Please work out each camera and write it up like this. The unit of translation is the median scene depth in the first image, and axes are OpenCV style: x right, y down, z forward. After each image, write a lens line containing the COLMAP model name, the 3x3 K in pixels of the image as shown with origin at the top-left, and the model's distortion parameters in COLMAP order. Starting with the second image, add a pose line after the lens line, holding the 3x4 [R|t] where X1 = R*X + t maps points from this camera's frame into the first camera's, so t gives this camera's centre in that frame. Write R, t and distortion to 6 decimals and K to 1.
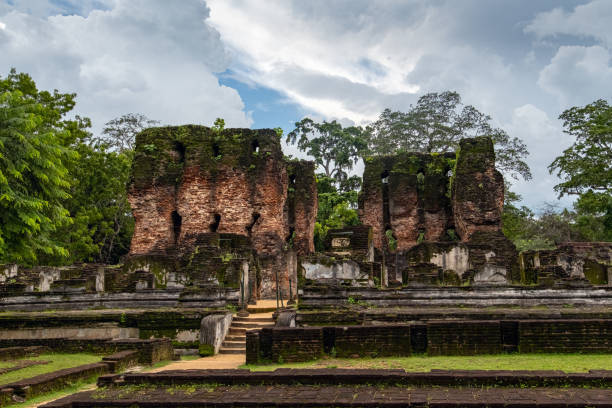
lens RADIAL K [[744.8, 0, 306.0], [0, 744.8, 204.0], [0, 0, 1]] dist [0.108007, -0.039342]
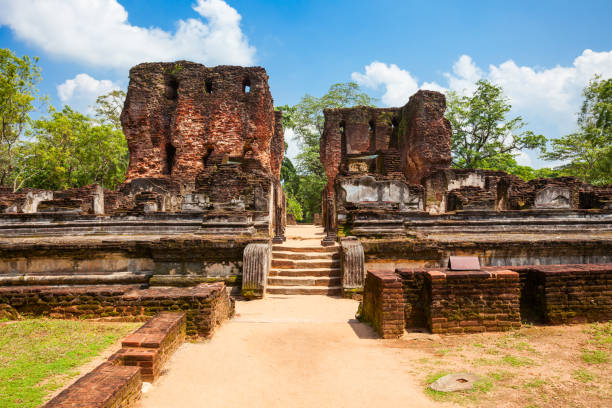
lens RADIAL K [[482.8, 0, 306.0], [0, 482.8, 204.0], [0, 0, 1]] dist [0.005382, 0.003574]
pose [[0.988560, 0.010205, 0.150484, -0.128922], [-0.021875, 0.996860, 0.076101, 0.059138], [-0.149235, -0.078522, 0.985679, 0.438268]]
